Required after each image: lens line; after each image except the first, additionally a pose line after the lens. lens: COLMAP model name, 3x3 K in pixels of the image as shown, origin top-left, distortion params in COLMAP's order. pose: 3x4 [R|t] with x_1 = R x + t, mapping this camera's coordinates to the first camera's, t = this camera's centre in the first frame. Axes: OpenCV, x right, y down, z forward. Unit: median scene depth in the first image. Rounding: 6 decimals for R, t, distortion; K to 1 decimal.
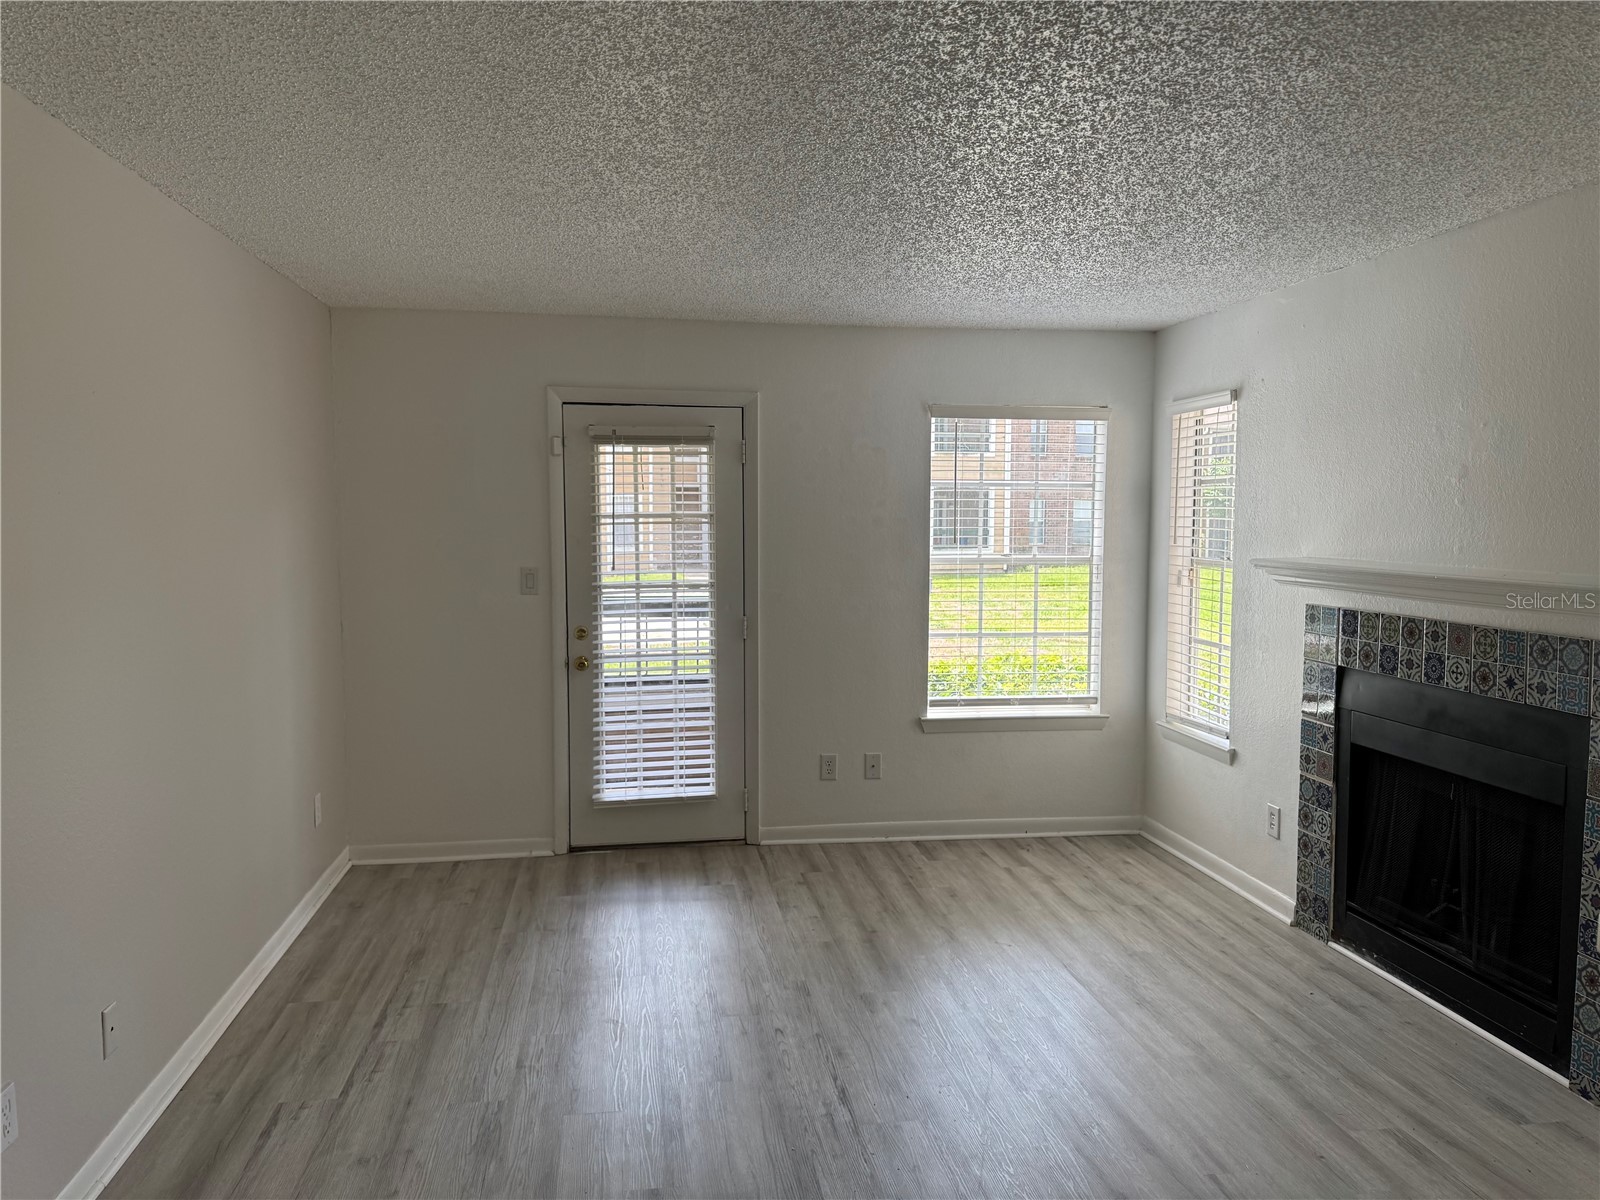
lens RADIAL K [[1134.7, 0, 787.7], [0, 1134.7, 597.1], [0, 0, 1]] dist [0.063825, -0.093934]
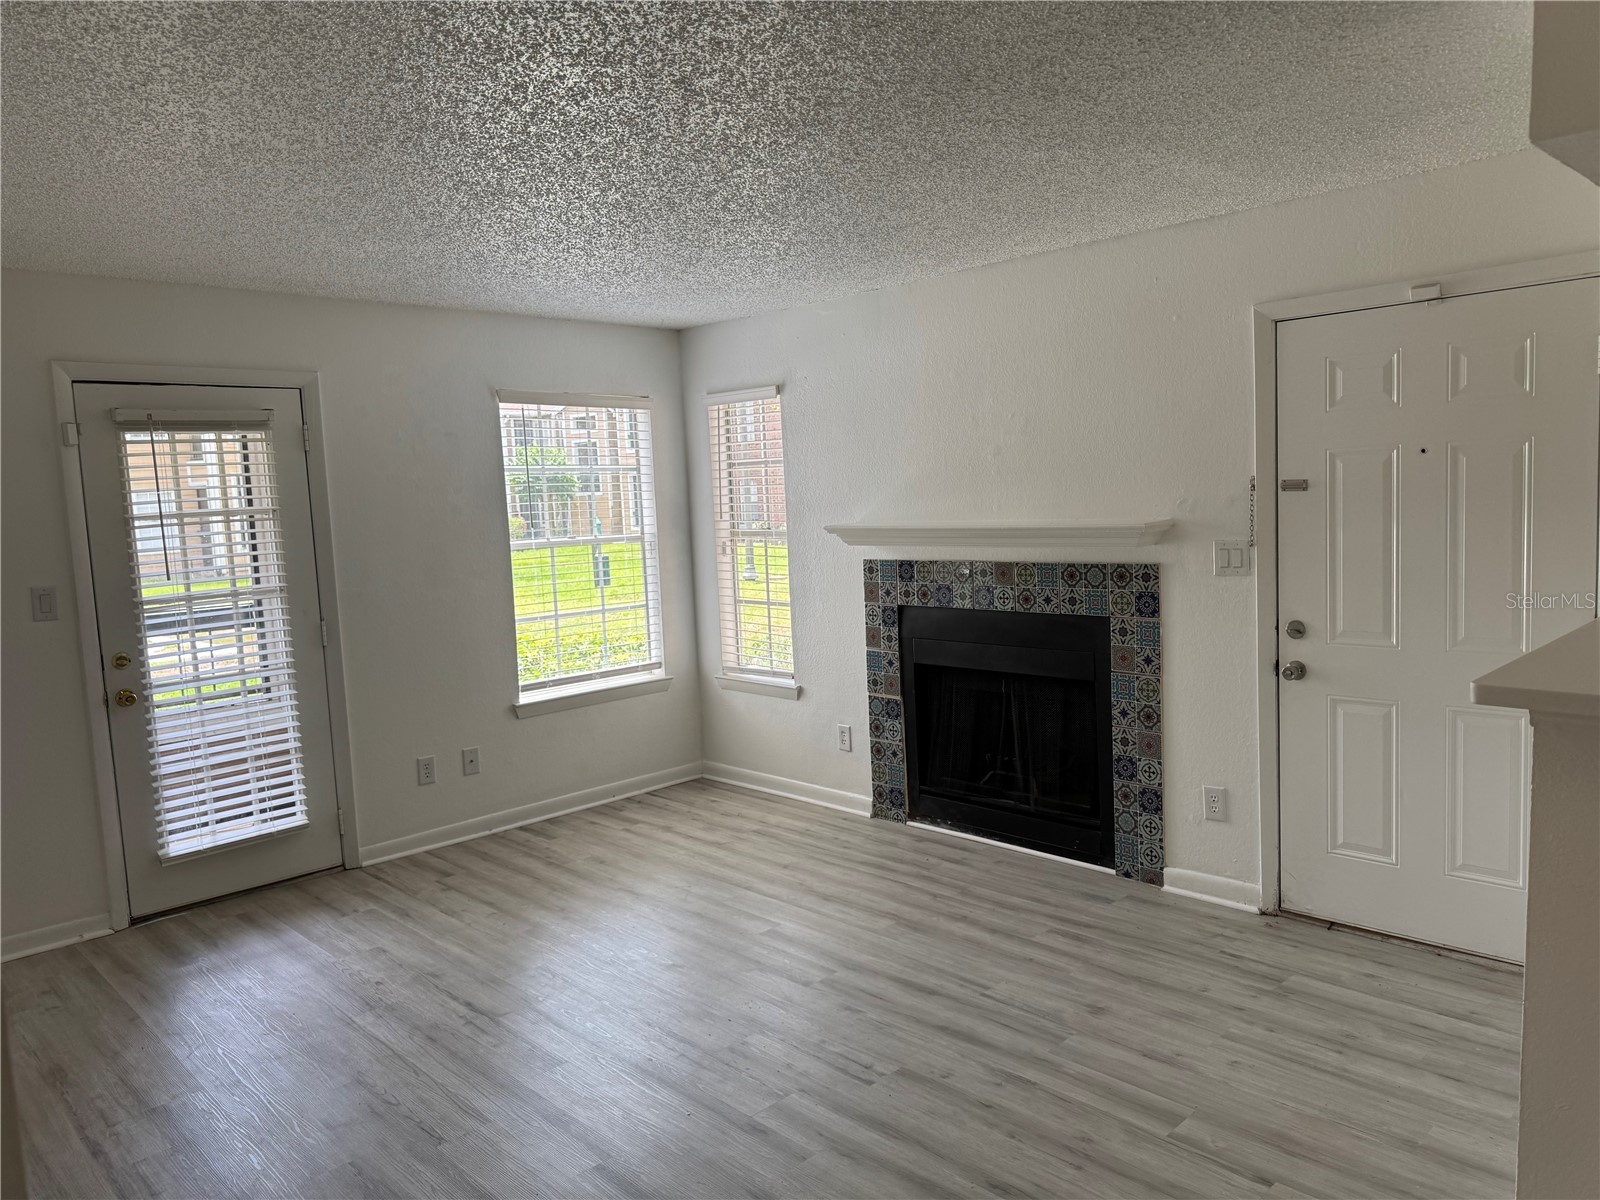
lens RADIAL K [[1128.8, 0, 800.0], [0, 1128.8, 600.0], [0, 0, 1]] dist [0.127508, -0.283151]
pose [[0.795616, -0.091102, 0.598912, -0.287930], [0.083973, 0.995669, 0.039901, -0.004196], [-0.599953, 0.018546, 0.799820, 0.046343]]
